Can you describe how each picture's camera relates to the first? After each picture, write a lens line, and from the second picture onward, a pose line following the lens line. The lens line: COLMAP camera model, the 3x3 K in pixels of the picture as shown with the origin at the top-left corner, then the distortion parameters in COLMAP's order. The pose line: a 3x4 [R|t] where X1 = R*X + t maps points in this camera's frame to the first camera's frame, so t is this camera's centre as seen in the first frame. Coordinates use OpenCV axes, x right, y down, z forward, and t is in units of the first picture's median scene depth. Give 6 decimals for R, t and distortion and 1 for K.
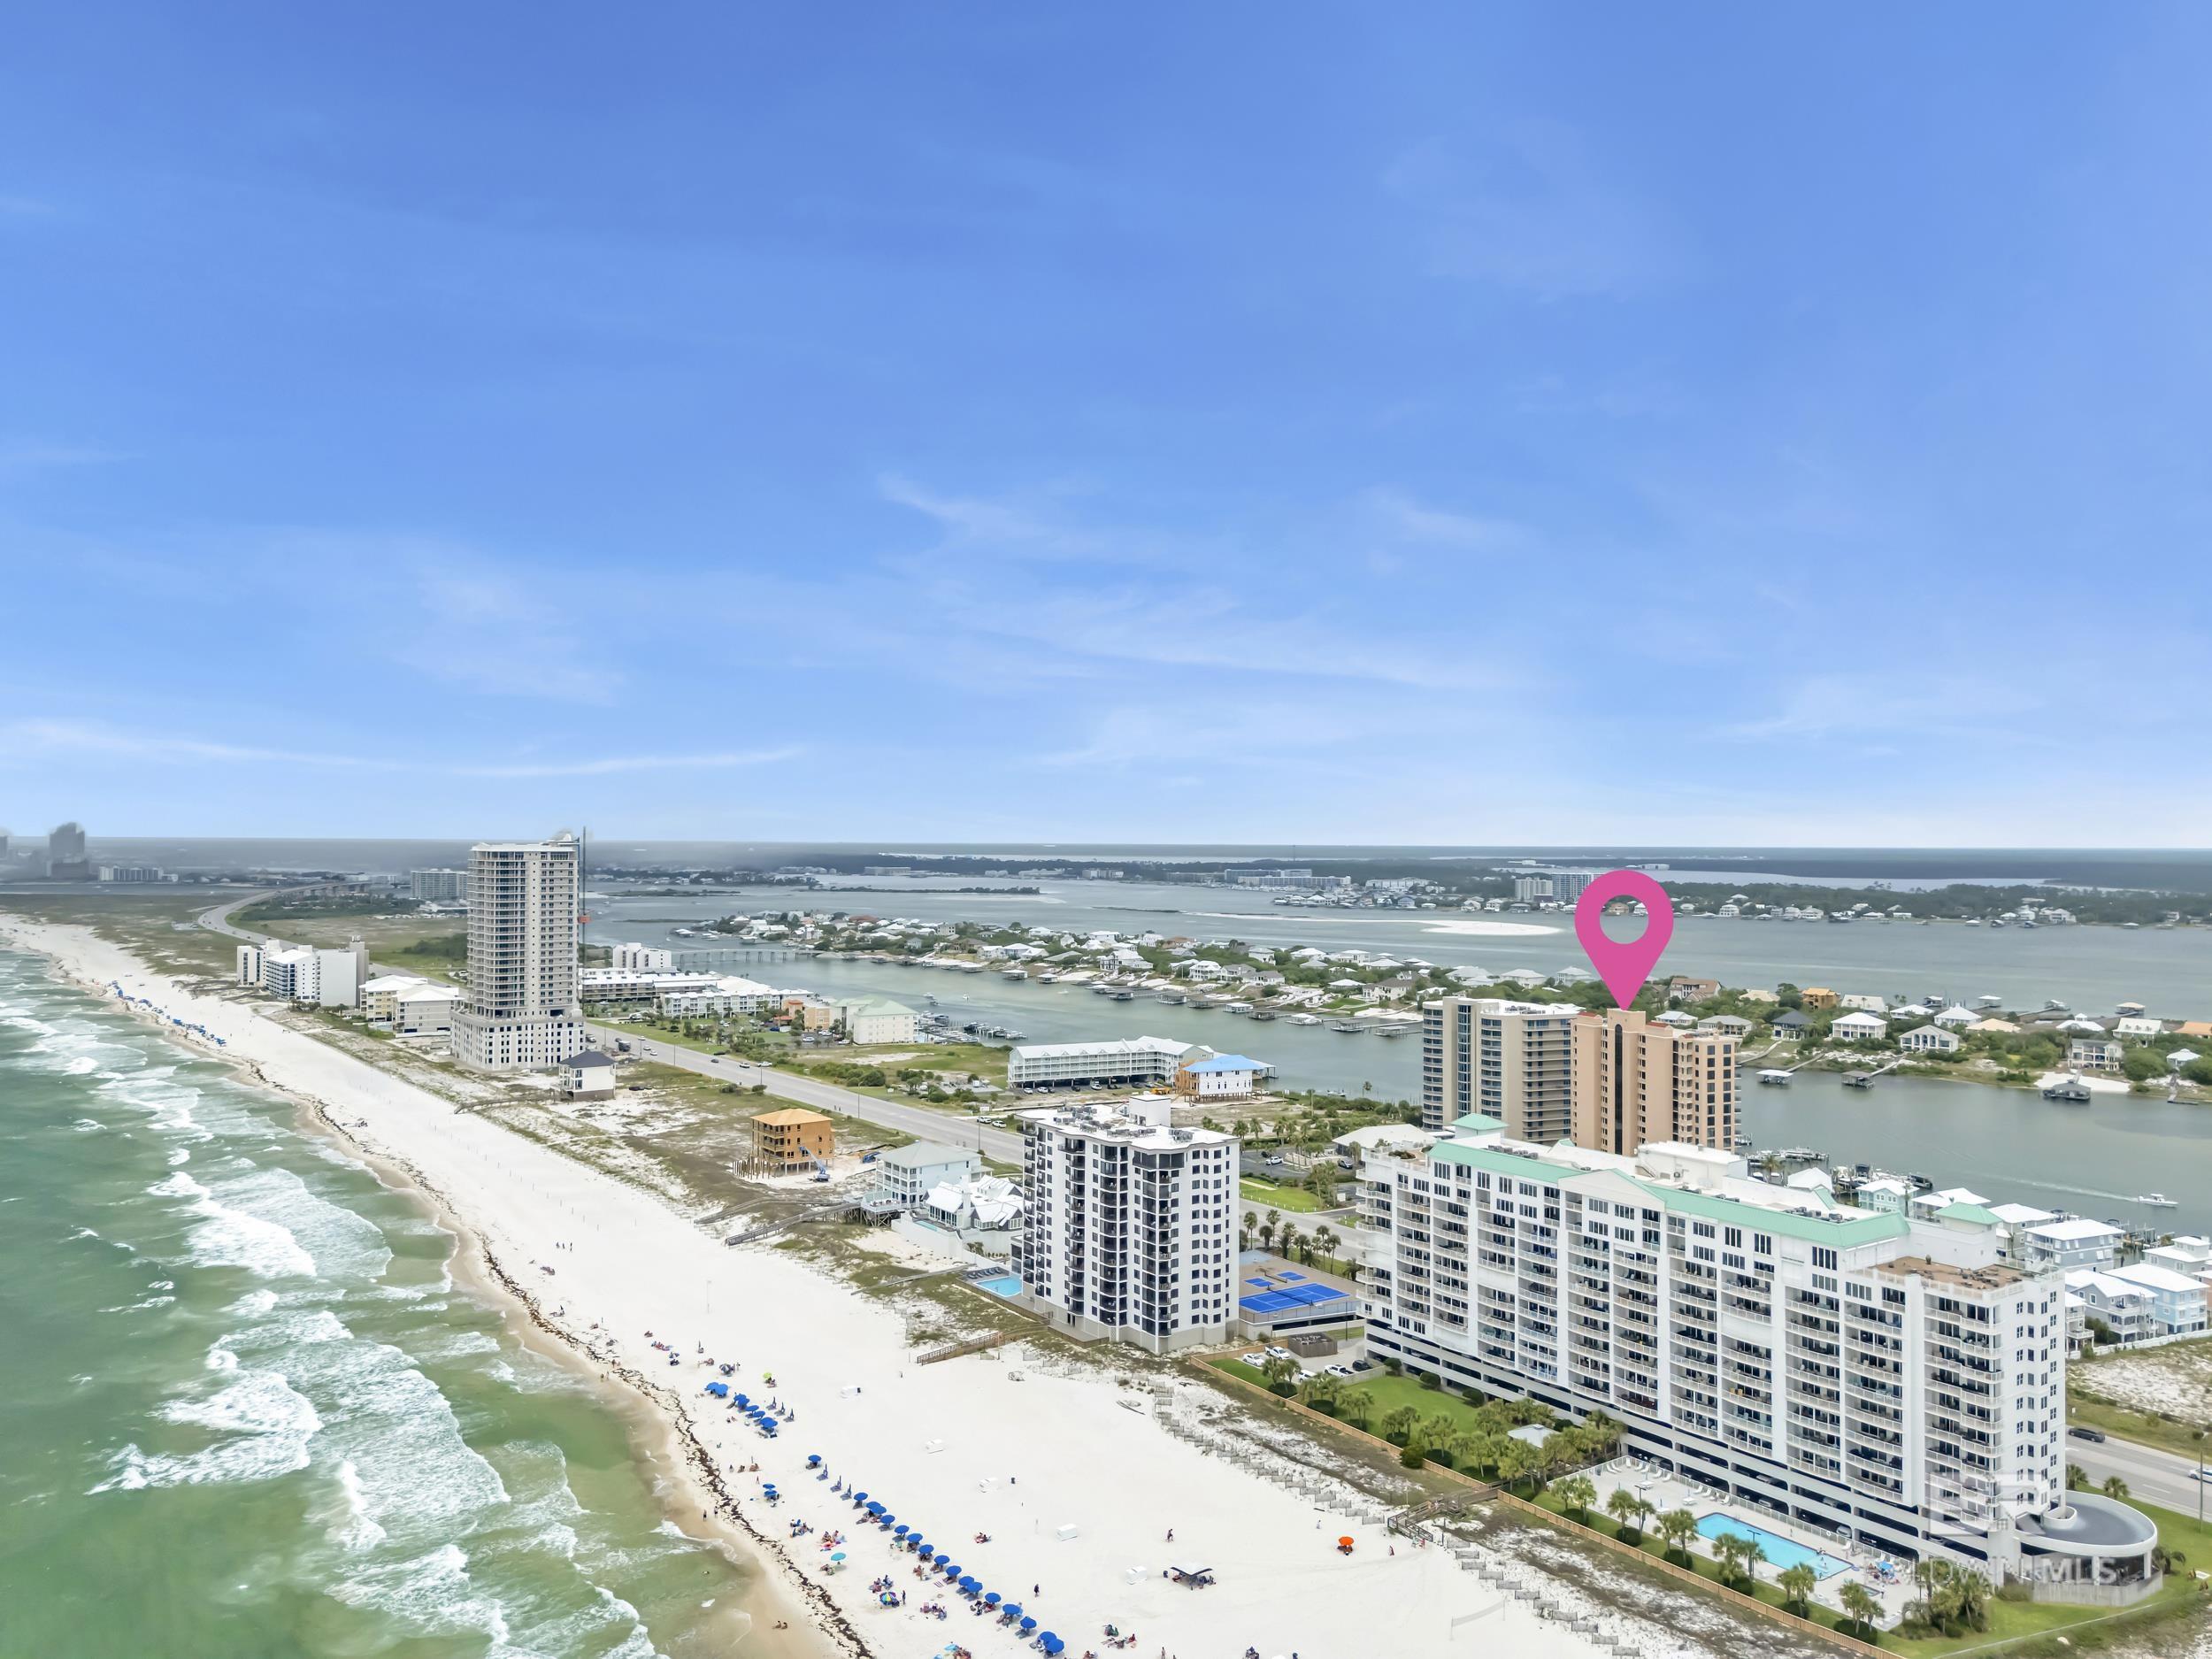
lens RADIAL K [[1634.0, 0, 1099.2], [0, 1634.0, 839.2], [0, 0, 1]] dist [0.073844, -0.074463]
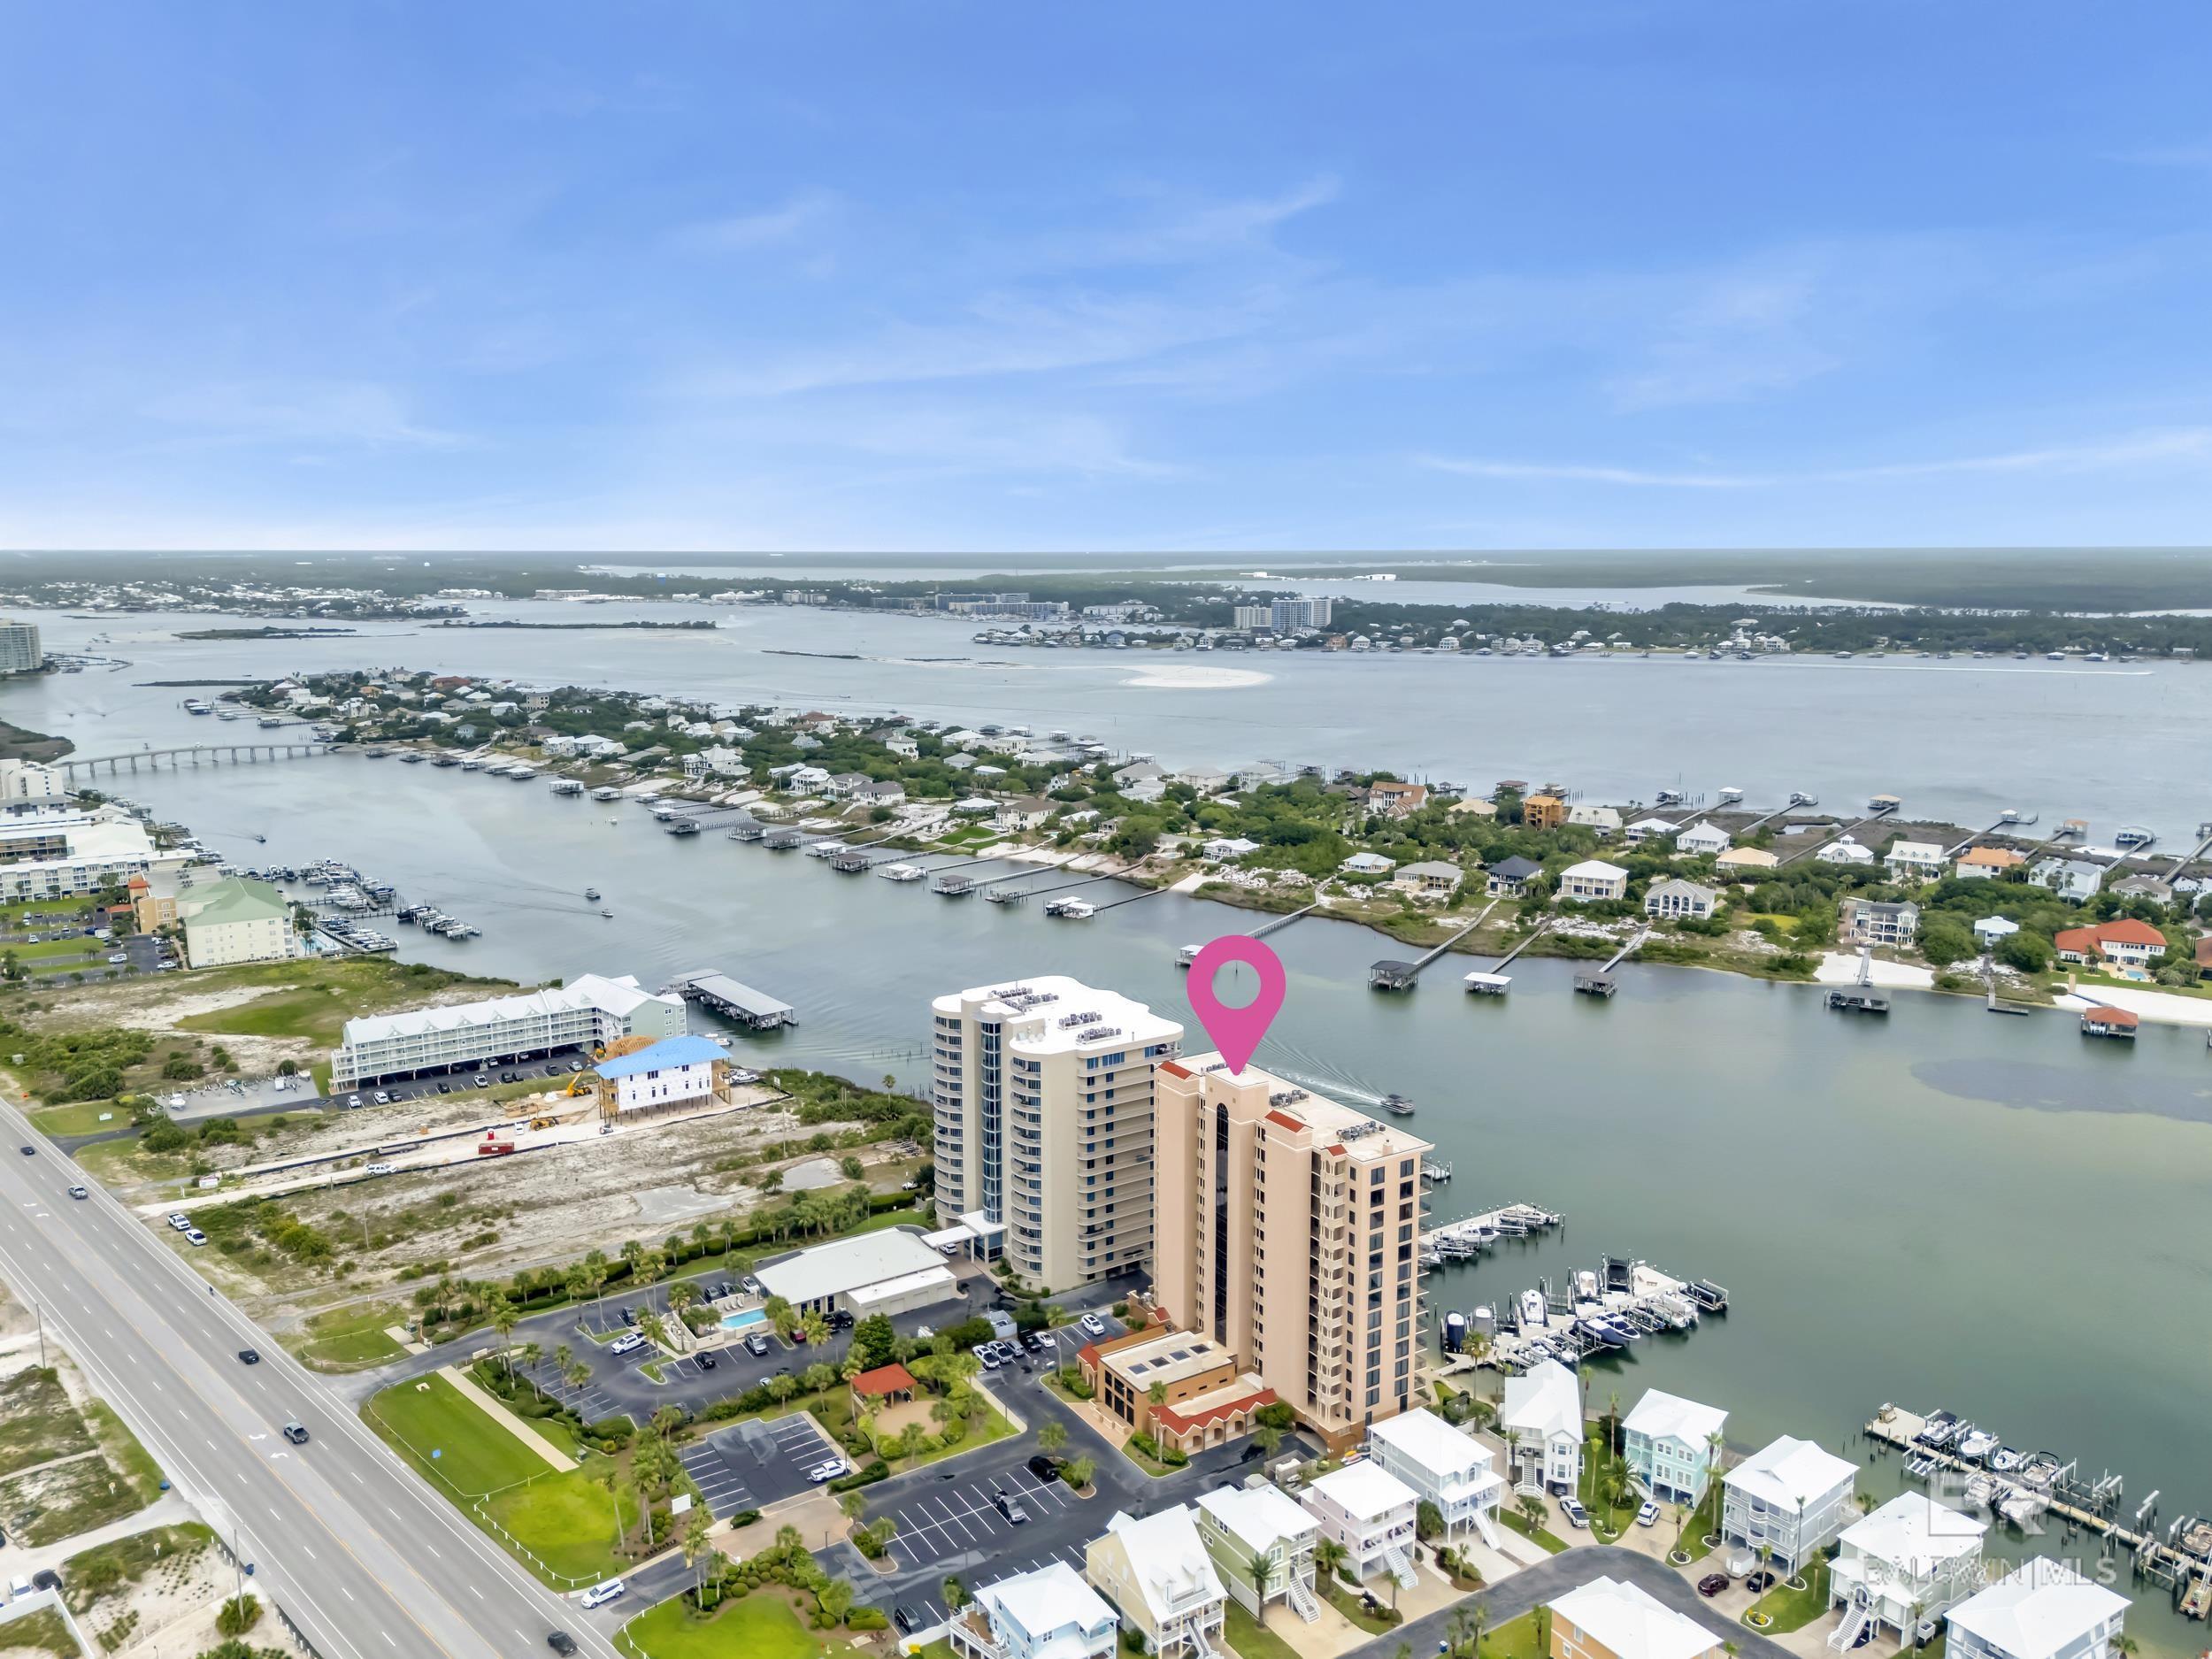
lens RADIAL K [[1620.5, 0, 1106.0], [0, 1620.5, 829.5], [0, 0, 1]] dist [0.071130, -0.062973]
pose [[0.987813, -0.034609, 0.151747, 0.089485], [0.007536, 0.984456, 0.175469, -0.033256], [-0.155461, -0.172188, 0.972720, 0.223719]]
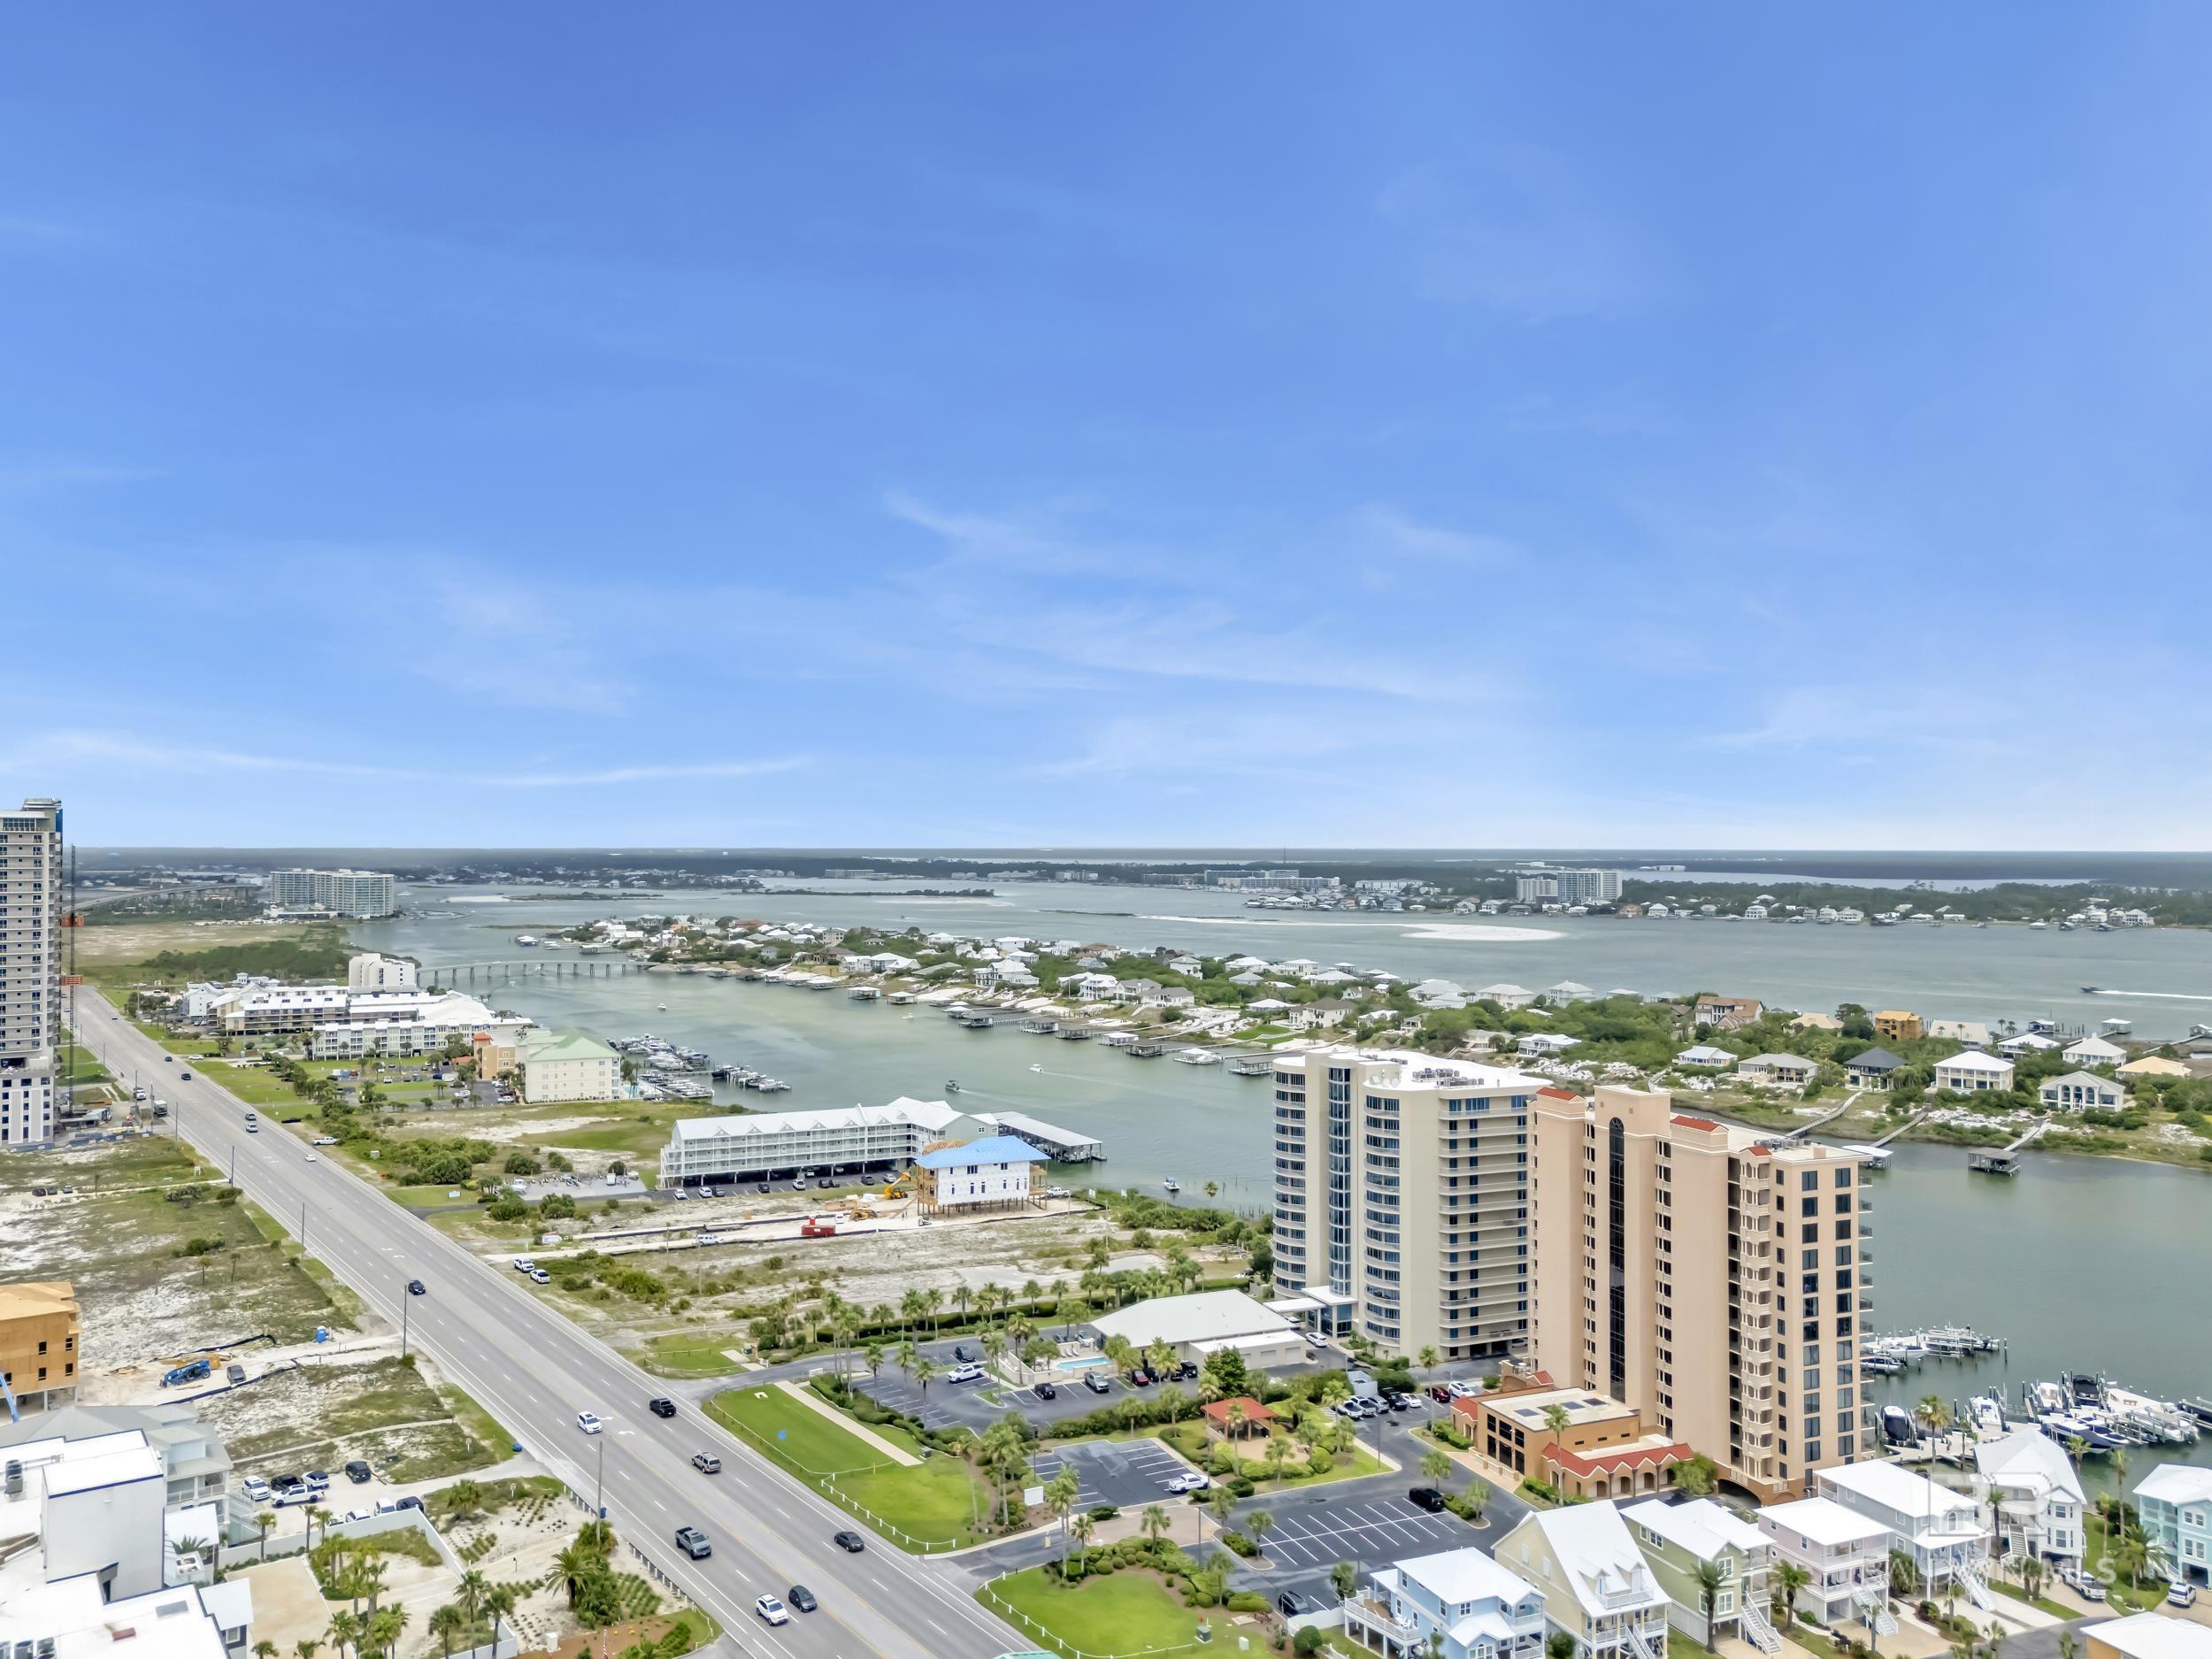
lens RADIAL K [[1641.1, 0, 1106.0], [0, 1641.1, 829.5], [0, 0, 1]] dist [0.078814, -0.075914]
pose [[0.999993, -0.002744, -0.002591, 0.073238], [0.002719, 0.999950, -0.009646, 0.013201], [0.002618, 0.009639, 0.999950, 0.224143]]
